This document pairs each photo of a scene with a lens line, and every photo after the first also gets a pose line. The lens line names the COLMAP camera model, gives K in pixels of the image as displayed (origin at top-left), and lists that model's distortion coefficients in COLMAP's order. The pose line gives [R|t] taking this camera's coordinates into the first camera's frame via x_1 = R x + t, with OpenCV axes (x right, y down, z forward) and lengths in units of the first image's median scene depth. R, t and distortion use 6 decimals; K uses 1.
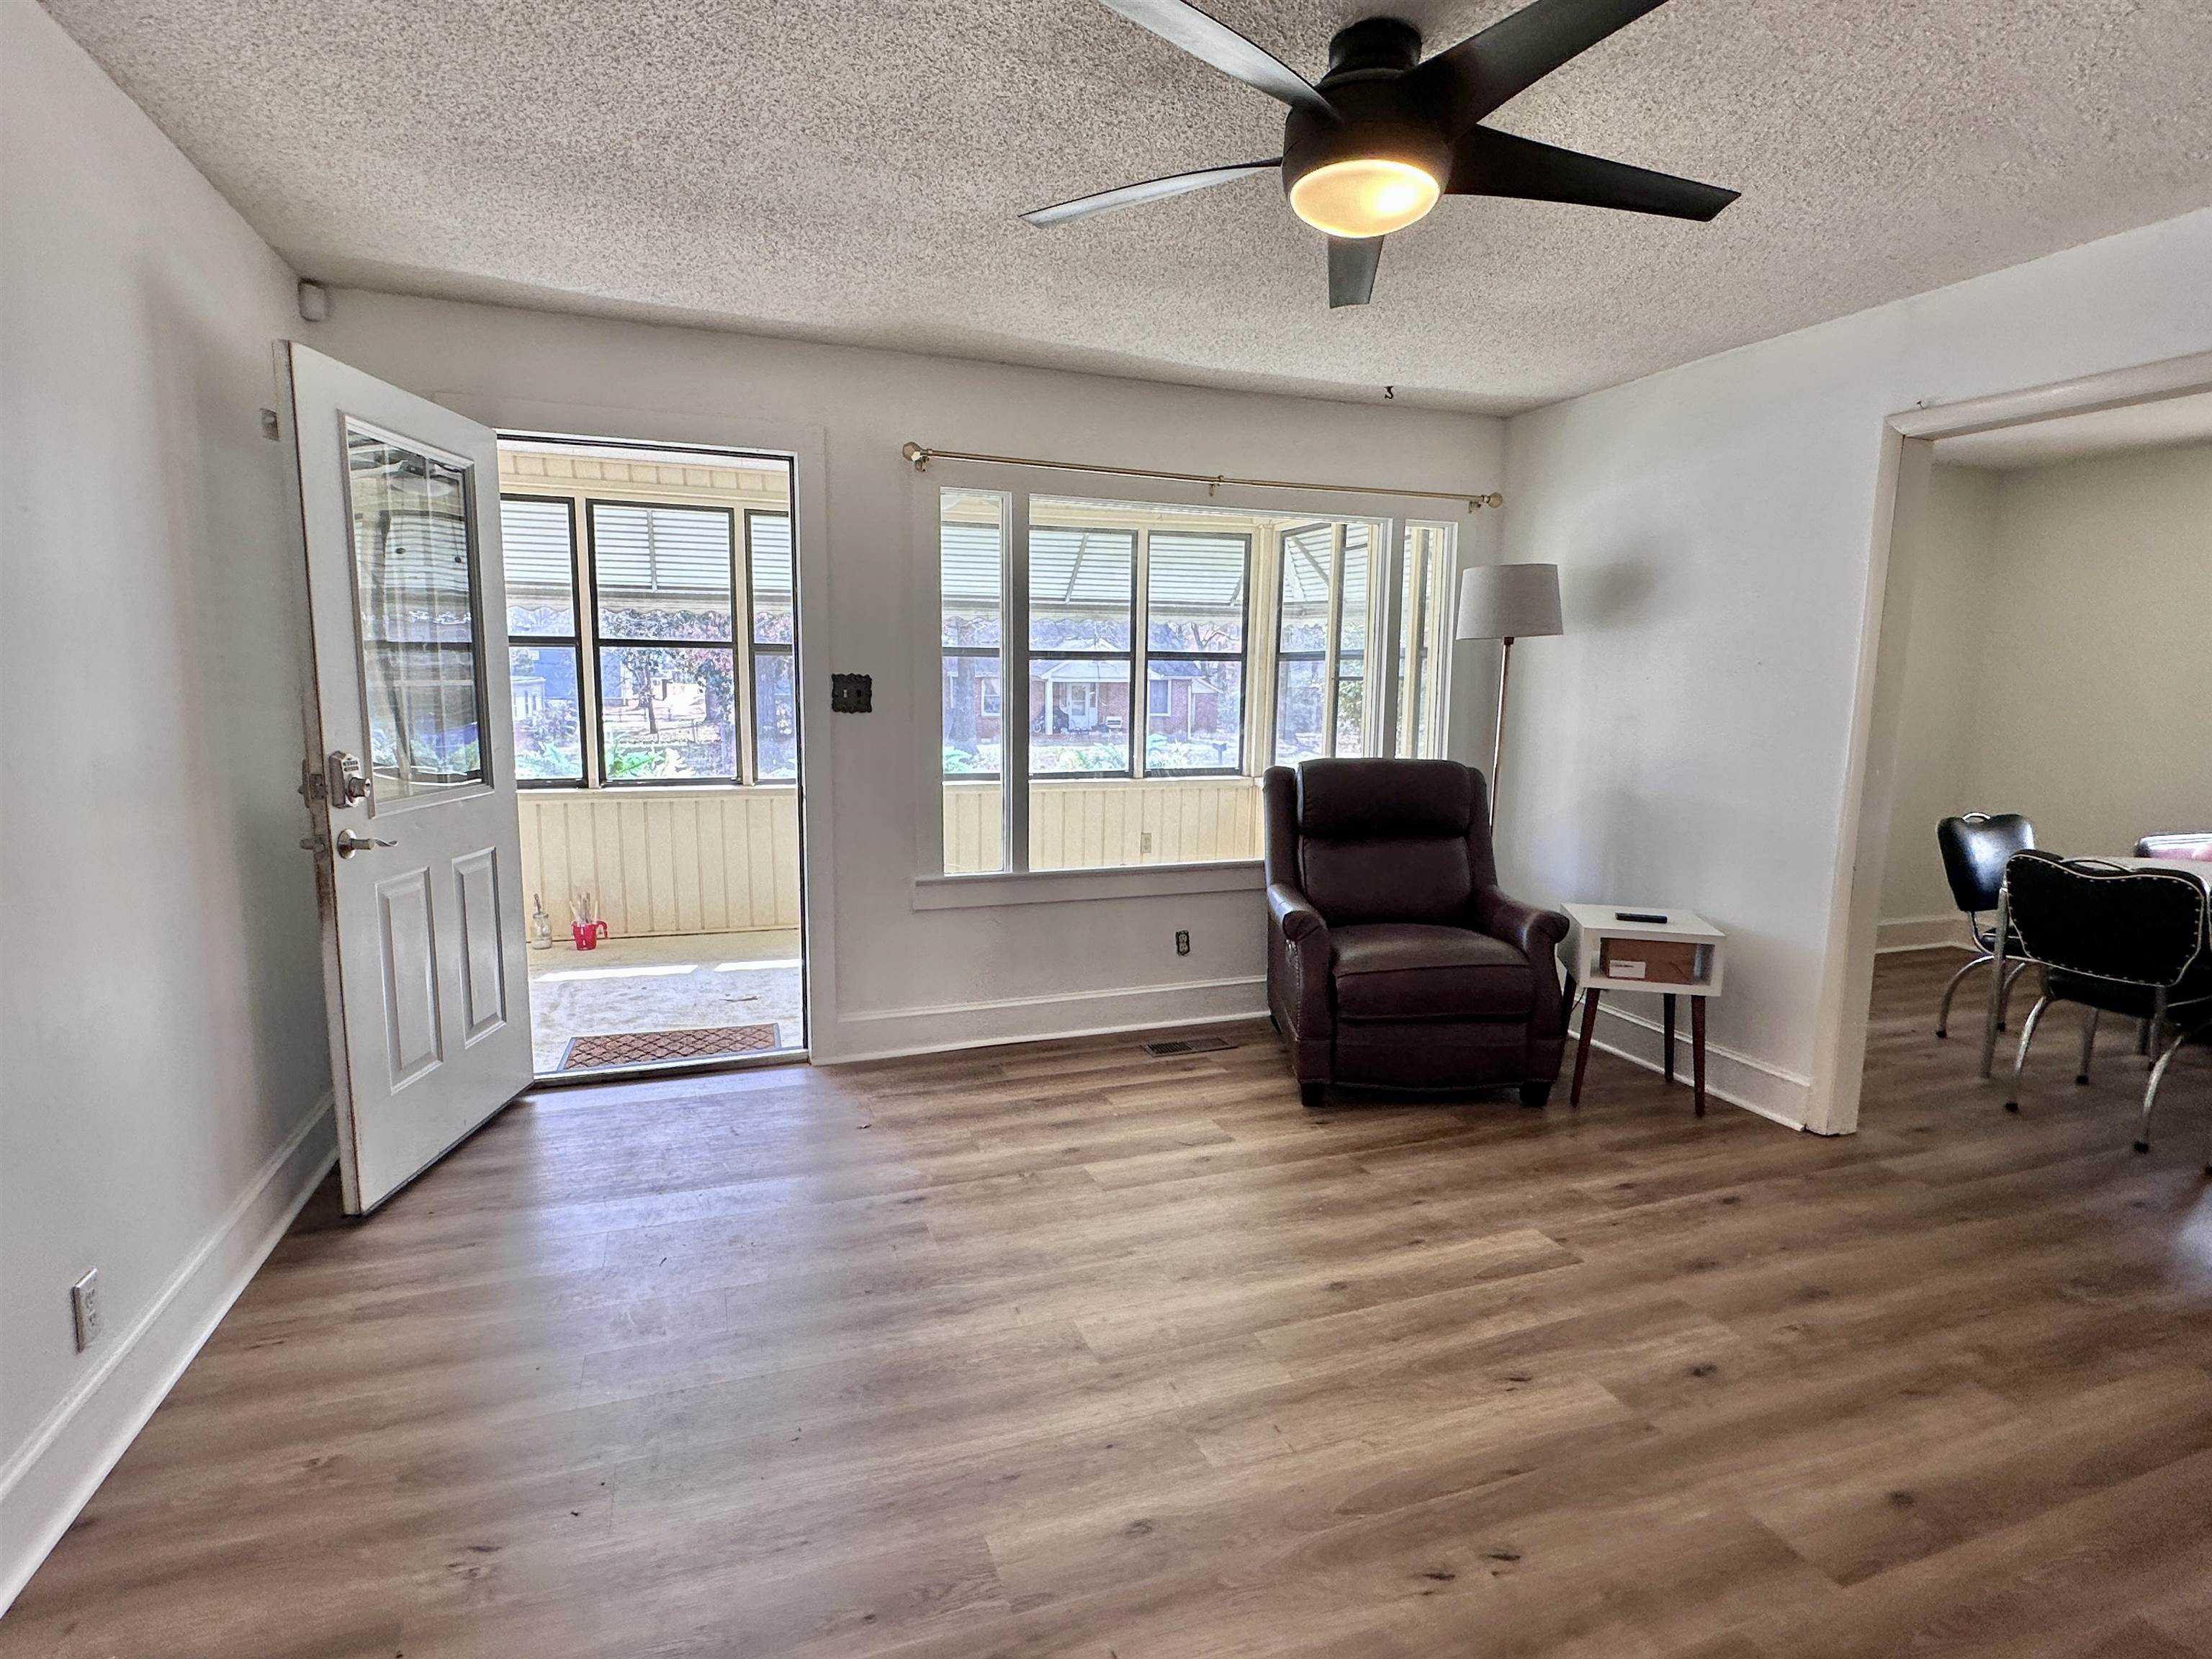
lens RADIAL K [[1118.5, 0, 1104.1], [0, 1118.5, 831.4], [0, 0, 1]] dist [-0.002065, 0.000158]
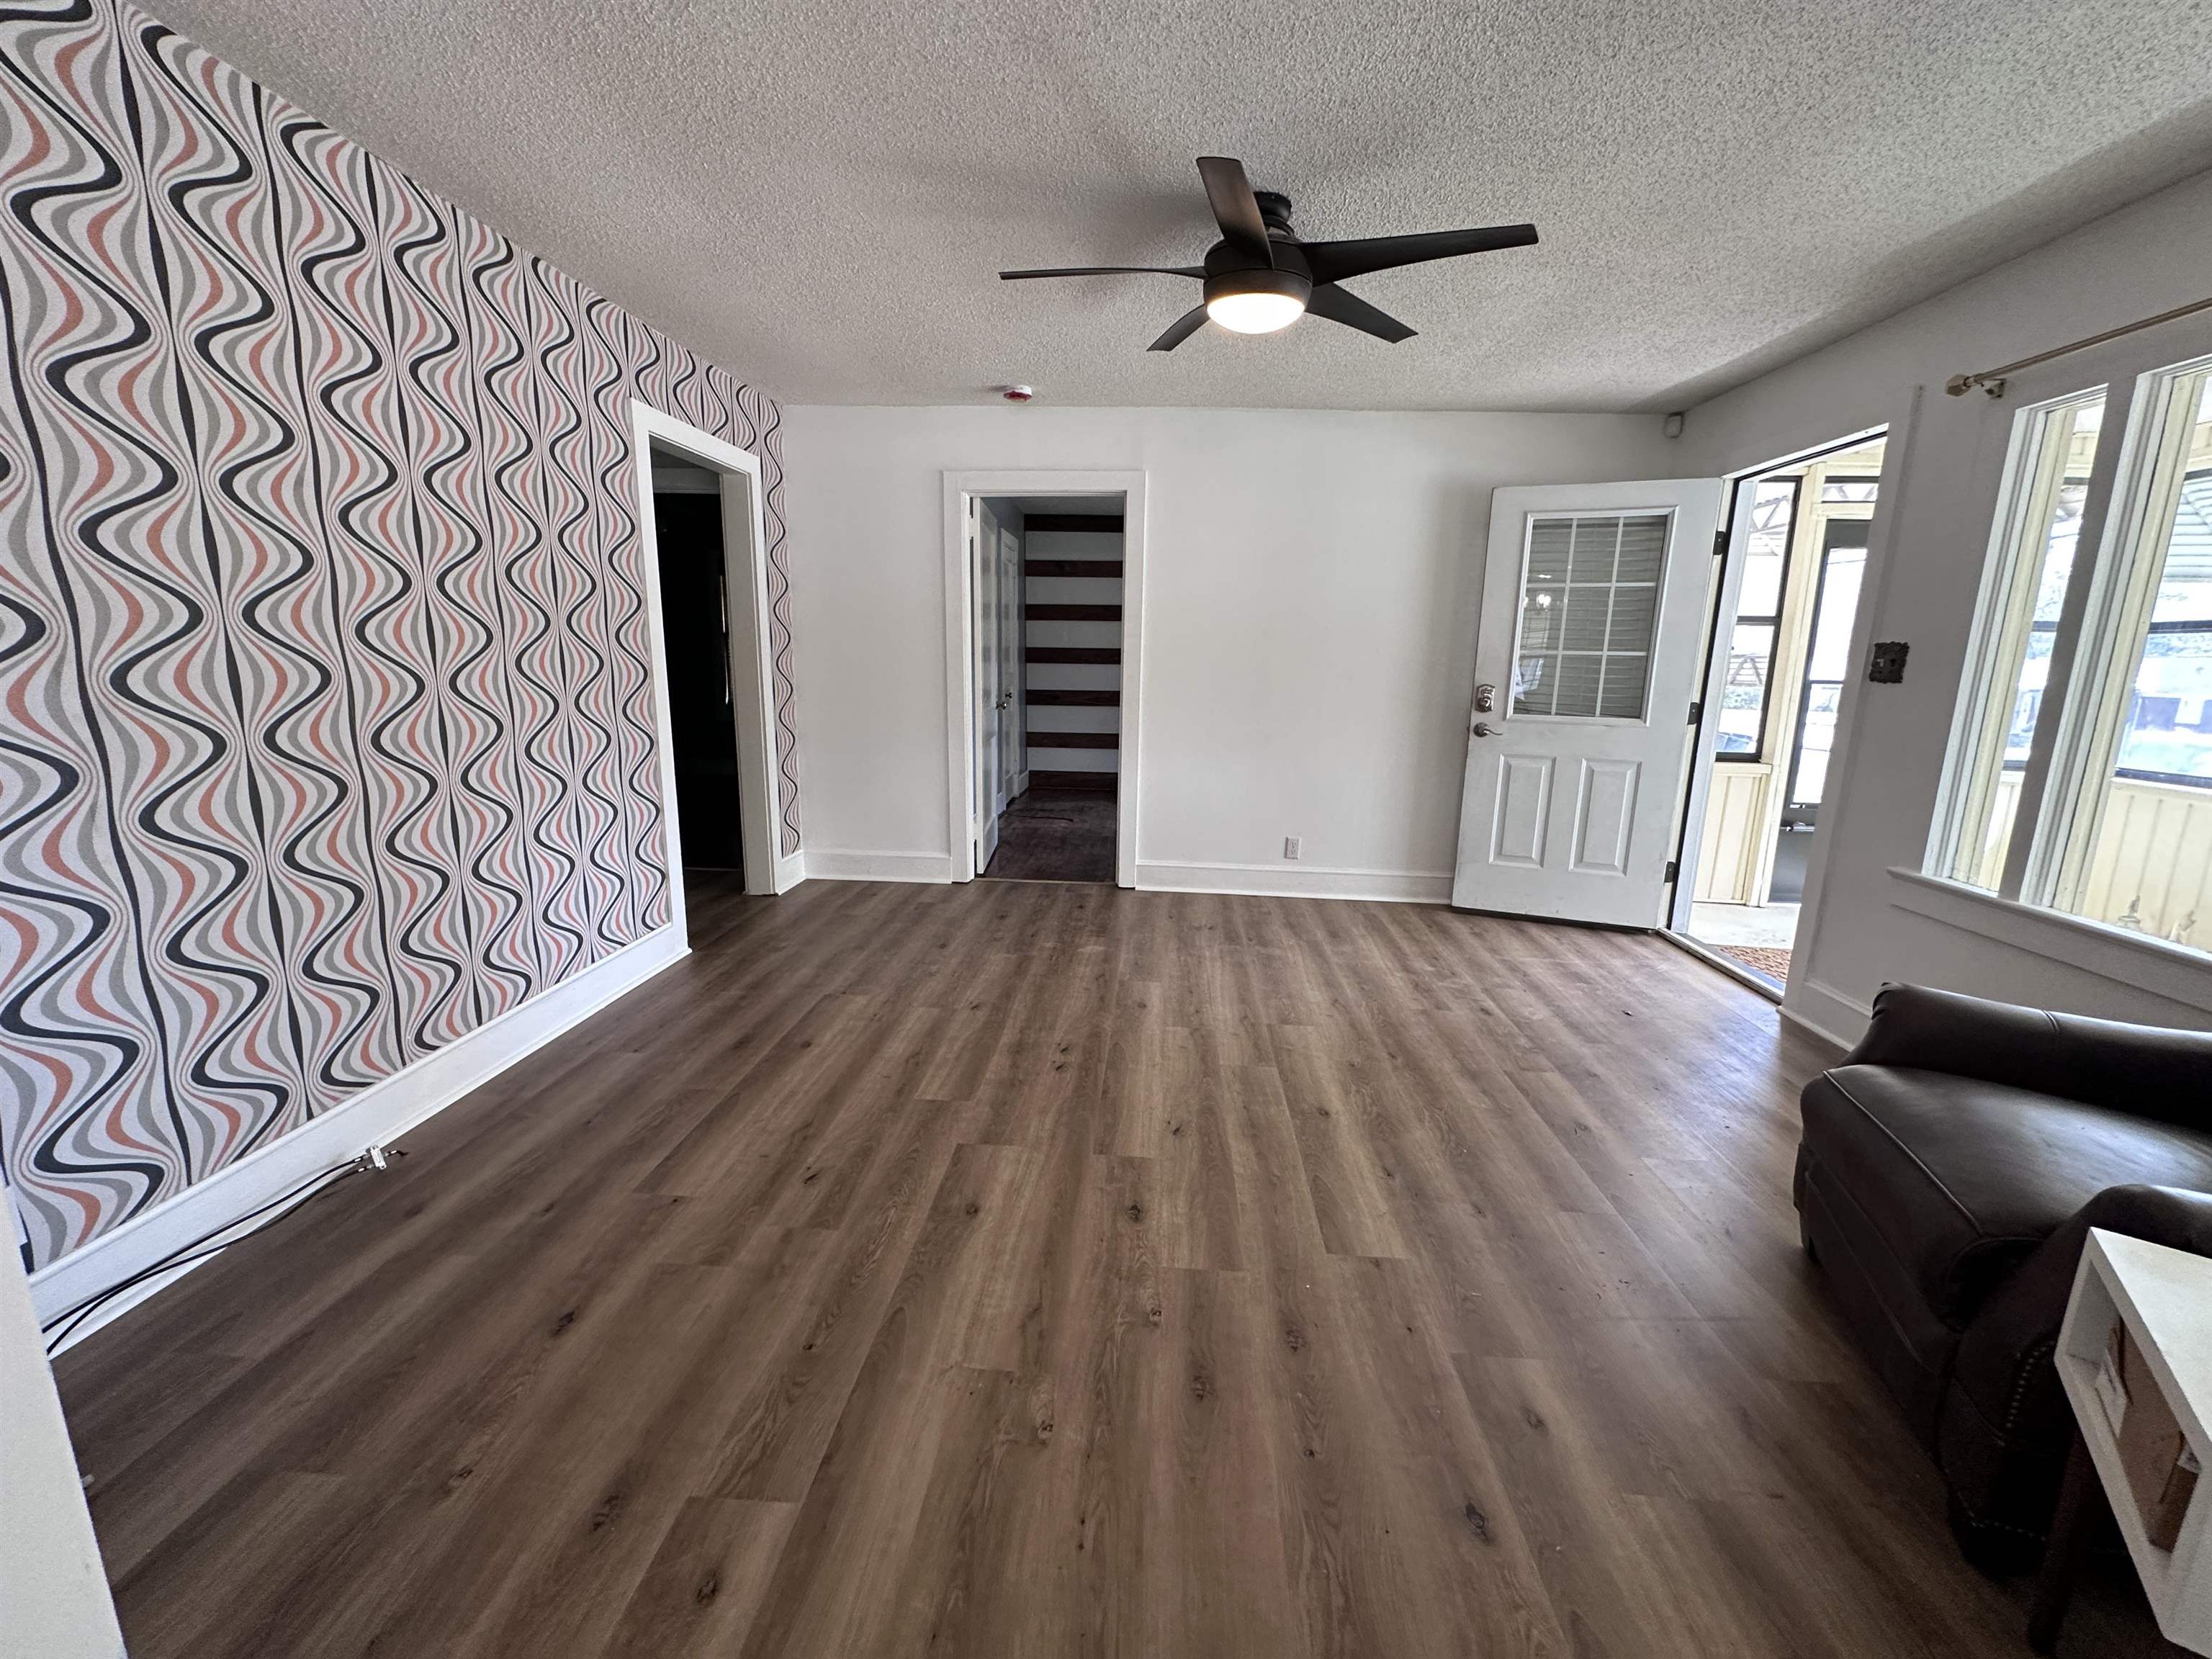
lens RADIAL K [[882.8, 0, 1106.6], [0, 882.8, 831.4], [0, 0, 1]] dist [-0.000971, 0.000114]
pose [[-0.406901, 0.160972, -0.899177, 1.143457], [-0.148969, 0.959480, 0.239179, -0.098701], [0.901244, 0.231271, -0.366433, 1.061618]]
